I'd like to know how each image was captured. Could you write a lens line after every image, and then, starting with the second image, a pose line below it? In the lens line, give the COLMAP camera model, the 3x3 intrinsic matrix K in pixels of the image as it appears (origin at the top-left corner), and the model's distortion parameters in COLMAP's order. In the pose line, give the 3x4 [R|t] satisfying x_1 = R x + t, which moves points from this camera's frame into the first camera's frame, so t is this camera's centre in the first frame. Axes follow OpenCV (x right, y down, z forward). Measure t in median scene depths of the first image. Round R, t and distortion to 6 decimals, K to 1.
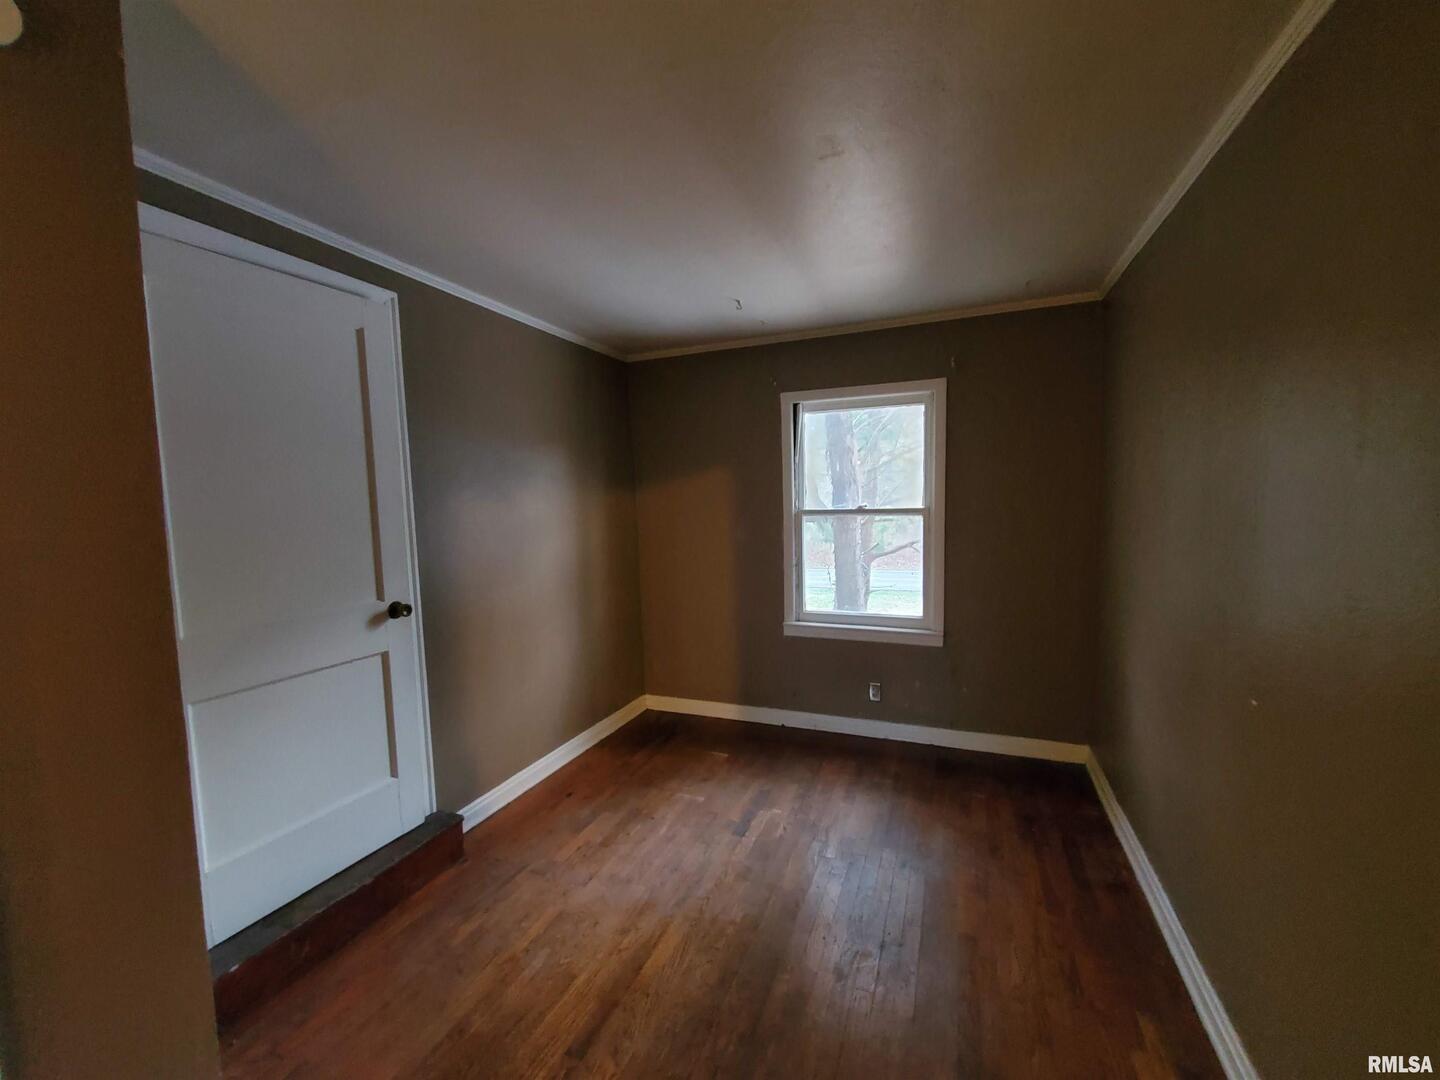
lens RADIAL K [[574.0, 0, 744.3], [0, 574.0, 536.4], [0, 0, 1]] dist [-0.001726, -0.000355]
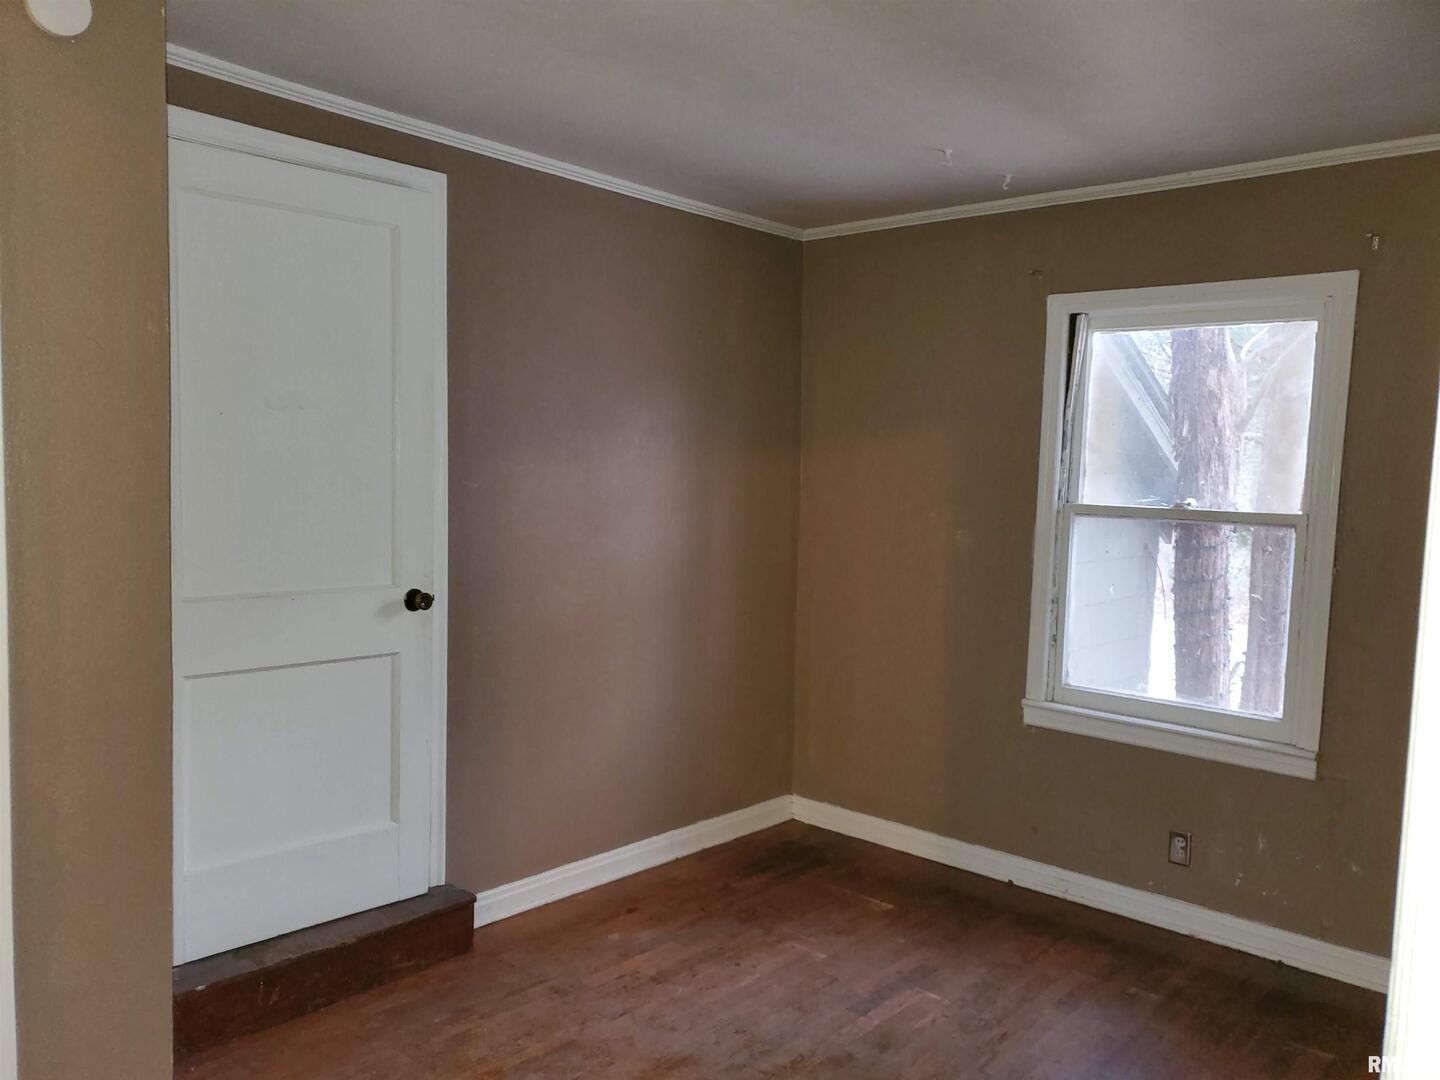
lens RADIAL K [[1102.2, 0, 720.0], [0, 1102.2, 540.0], [0, 0, 1]] dist [0.008989, 0.003424]
pose [[0.936869, 0.075378, -0.341459, 0.198110], [-0.075784, 0.997050, 0.012174, 0.002552], [0.341369, 0.014472, 0.939818, -0.170106]]
